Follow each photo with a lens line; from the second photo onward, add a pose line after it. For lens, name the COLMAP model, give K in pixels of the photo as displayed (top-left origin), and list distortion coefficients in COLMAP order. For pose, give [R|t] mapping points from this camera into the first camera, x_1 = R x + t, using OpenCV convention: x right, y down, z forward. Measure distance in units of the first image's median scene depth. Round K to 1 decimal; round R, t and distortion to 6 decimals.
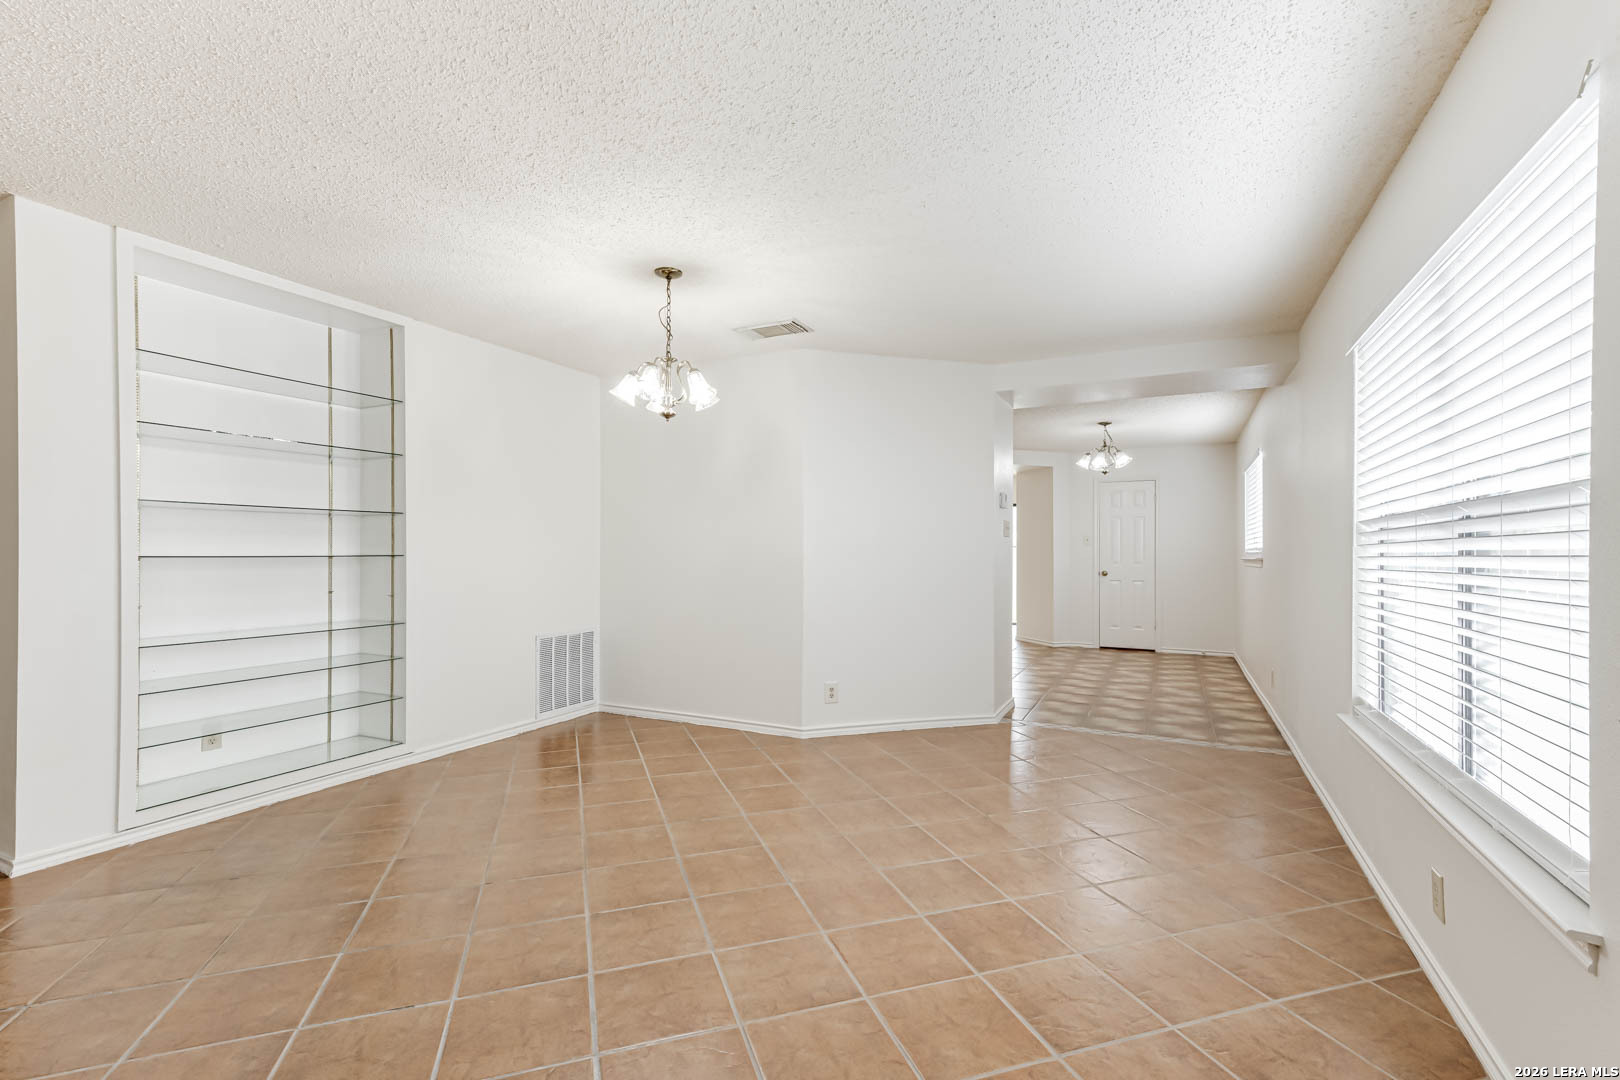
lens RADIAL K [[723.0, 0, 784.6], [0, 723.0, 551.9], [0, 0, 1]] dist [0.023581, -0.000460]
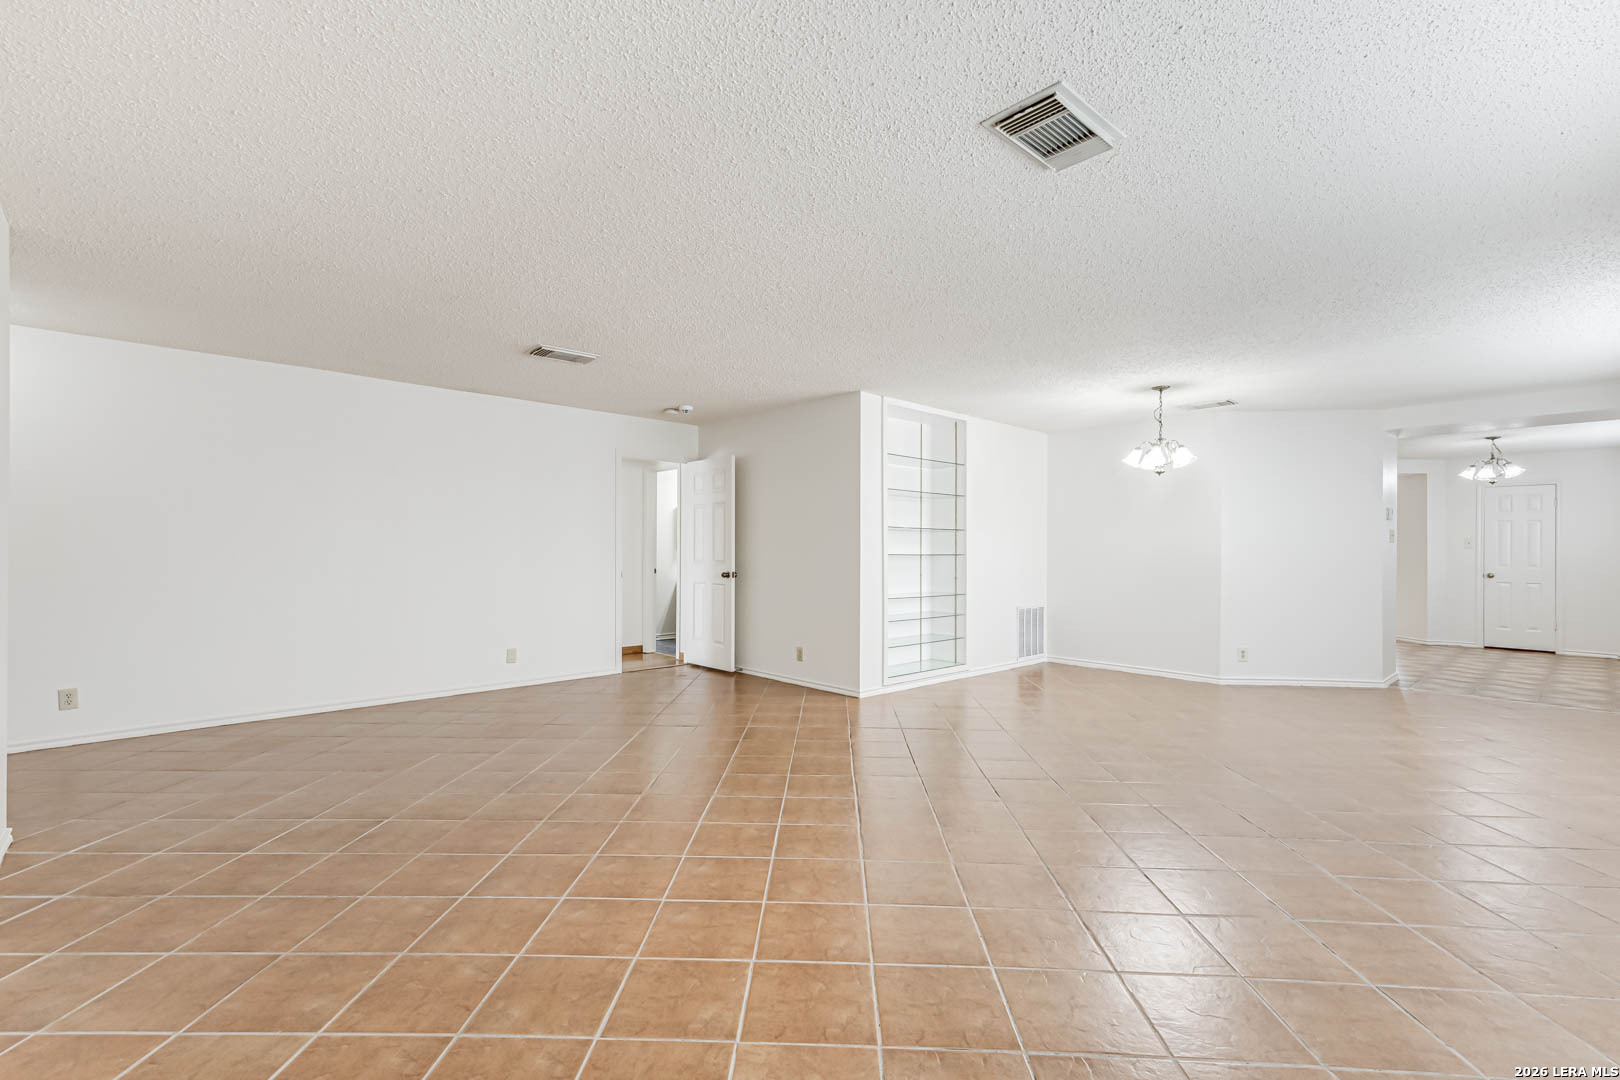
lens RADIAL K [[723.0, 0, 784.6], [0, 723.0, 551.9], [0, 0, 1]] dist [0.023581, -0.000460]
pose [[0.942437, 0.003823, -0.334362, -0.338798], [-0.004245, 0.999991, -0.000533, 0.000863], [0.334357, 0.001922, 0.942445, -0.715443]]
